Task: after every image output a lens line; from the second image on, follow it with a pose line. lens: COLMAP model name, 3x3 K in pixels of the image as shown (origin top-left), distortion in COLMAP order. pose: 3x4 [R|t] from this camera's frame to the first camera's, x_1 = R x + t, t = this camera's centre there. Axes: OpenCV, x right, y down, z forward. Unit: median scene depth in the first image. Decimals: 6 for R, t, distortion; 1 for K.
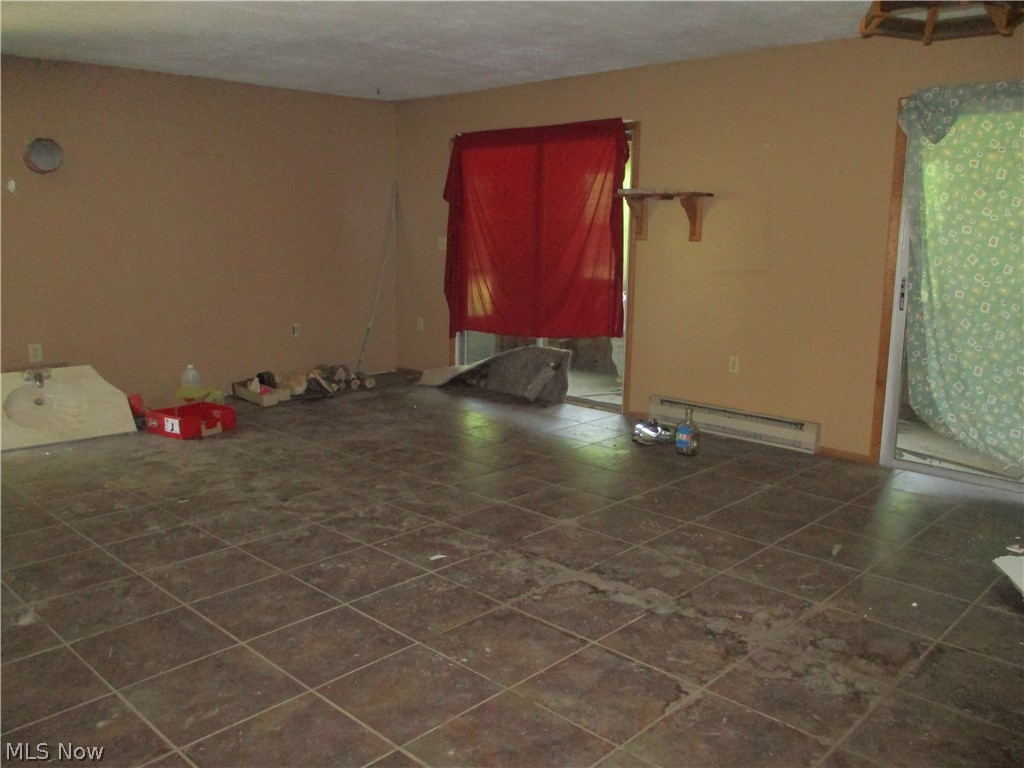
lens RADIAL K [[840.5, 0, 512.0], [0, 840.5, 384.0], [0, 0, 1]] dist [-0.004908, -0.051100]
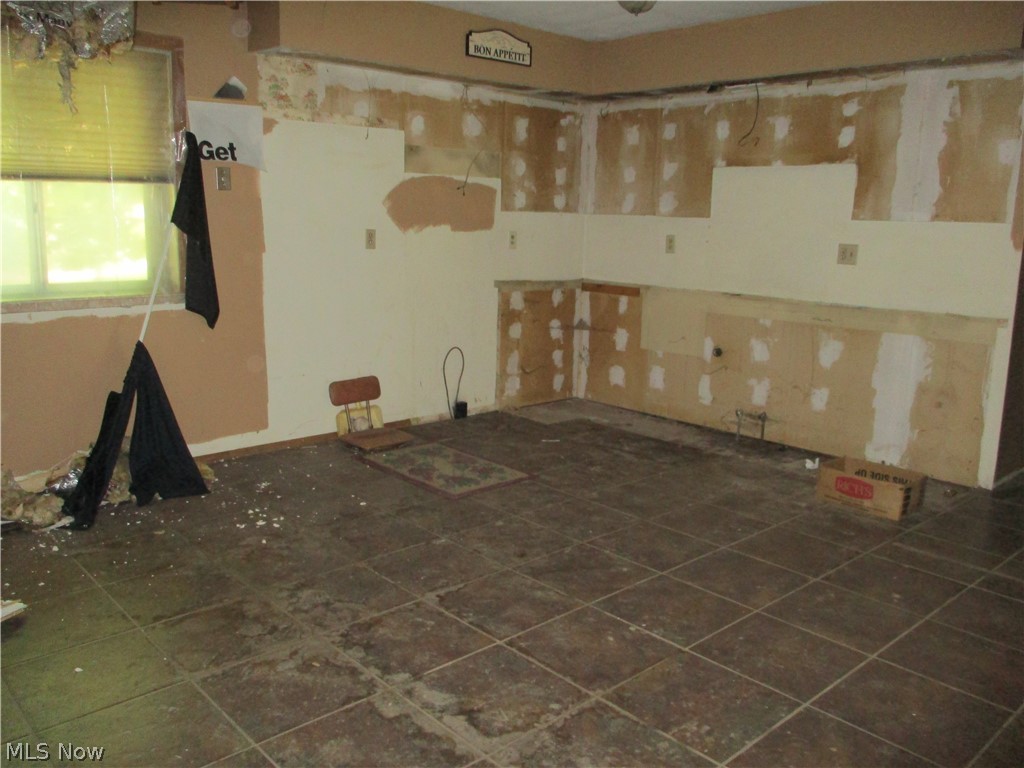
lens RADIAL K [[859.2, 0, 512.0], [0, 859.2, 384.0], [0, 0, 1]] dist [-0.014258, -0.002325]
pose [[-0.997520, -0.039125, 0.058511, 0.035402], [-0.014976, 0.930220, 0.366697, -0.292725], [-0.068775, 0.364911, -0.928499, 1.639228]]
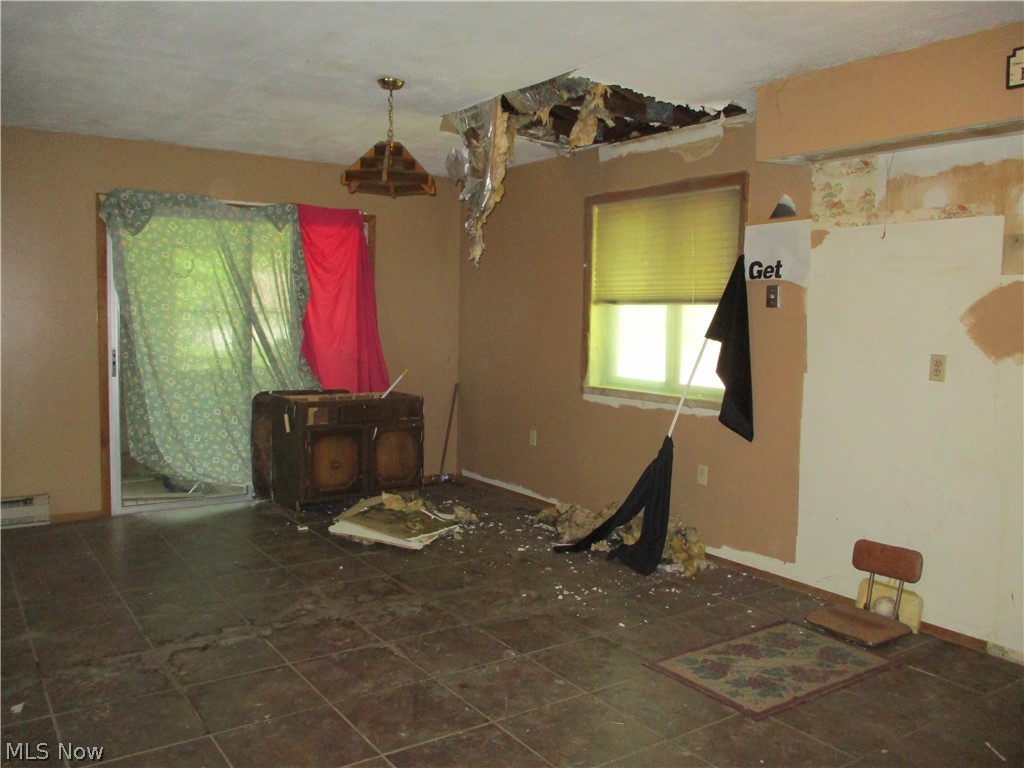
lens RADIAL K [[859.2, 0, 512.0], [0, 859.2, 384.0], [0, 0, 1]] dist [-0.014258, -0.002325]
pose [[0.204393, -0.087764, 0.974947, -0.888054], [0.161715, 0.985315, 0.054795, -0.084472], [-0.965439, 0.146464, 0.215585, 0.350888]]
